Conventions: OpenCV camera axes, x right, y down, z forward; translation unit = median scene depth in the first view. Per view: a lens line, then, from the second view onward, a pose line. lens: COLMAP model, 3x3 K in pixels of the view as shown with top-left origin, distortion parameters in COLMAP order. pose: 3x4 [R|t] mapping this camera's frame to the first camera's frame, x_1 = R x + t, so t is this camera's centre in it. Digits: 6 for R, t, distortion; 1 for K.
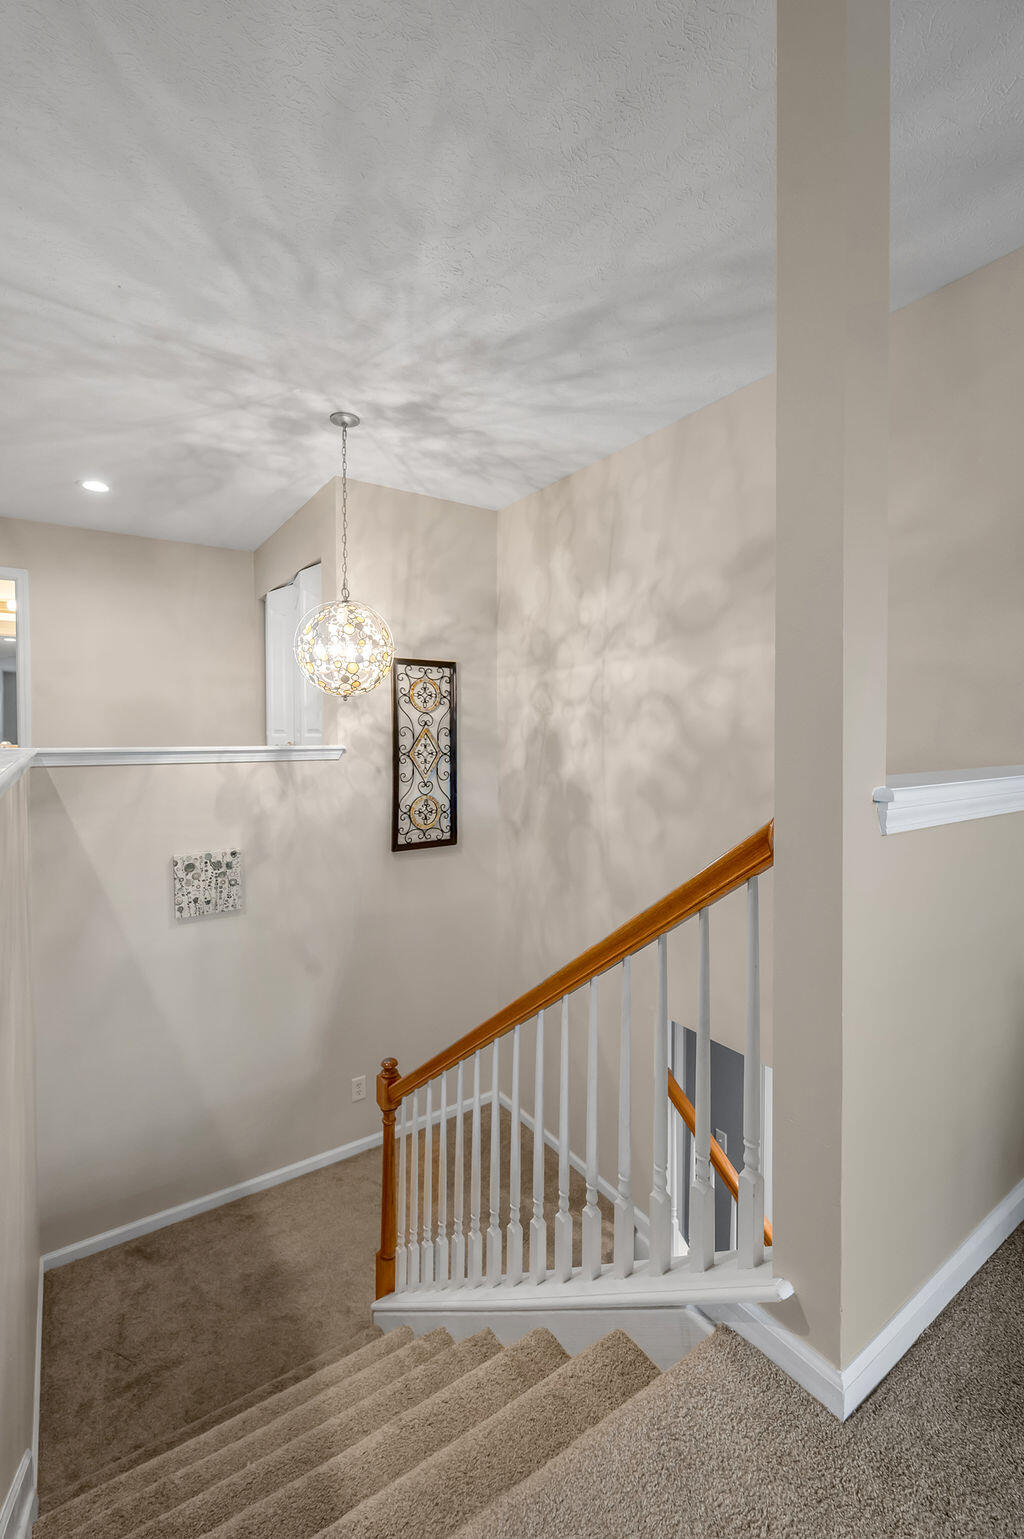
lens RADIAL K [[663.5, 0, 510.7], [0, 663.5, 738.5], [0, 0, 1]] dist [-0.001349, -0.000078]
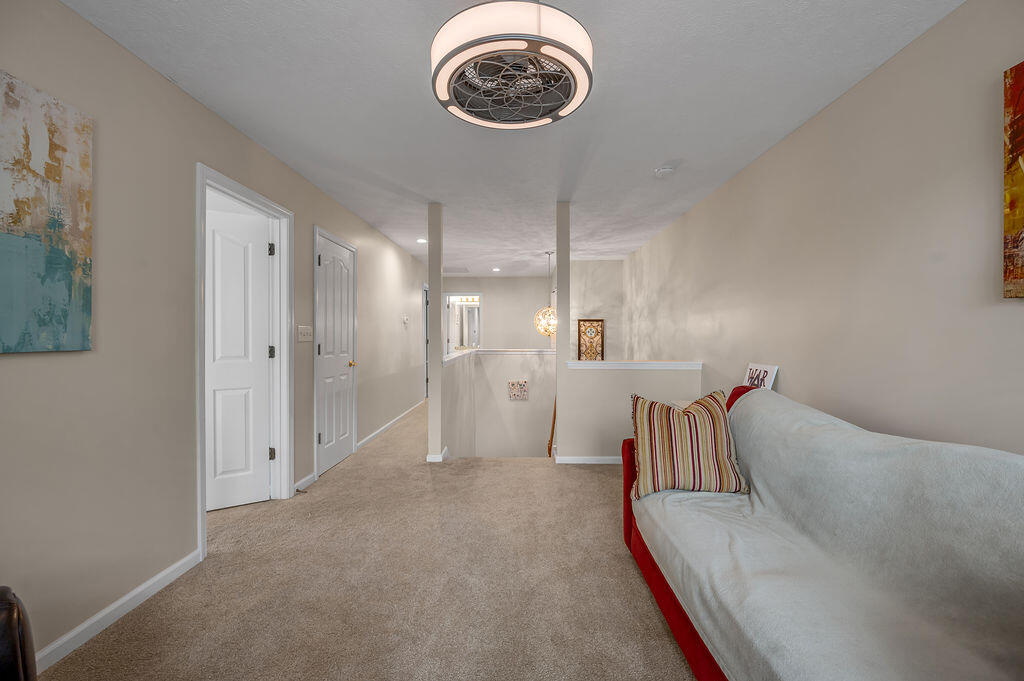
lens RADIAL K [[417.7, 0, 508.0], [0, 417.7, 328.7], [0, 0, 1]] dist [0.000242, 0.000009]
pose [[0.815895, -0.007409, -0.578153, 0.610052], [-0.010535, 0.999561, -0.027676, -0.027810], [0.578104, 0.028671, 0.815459, -0.639024]]
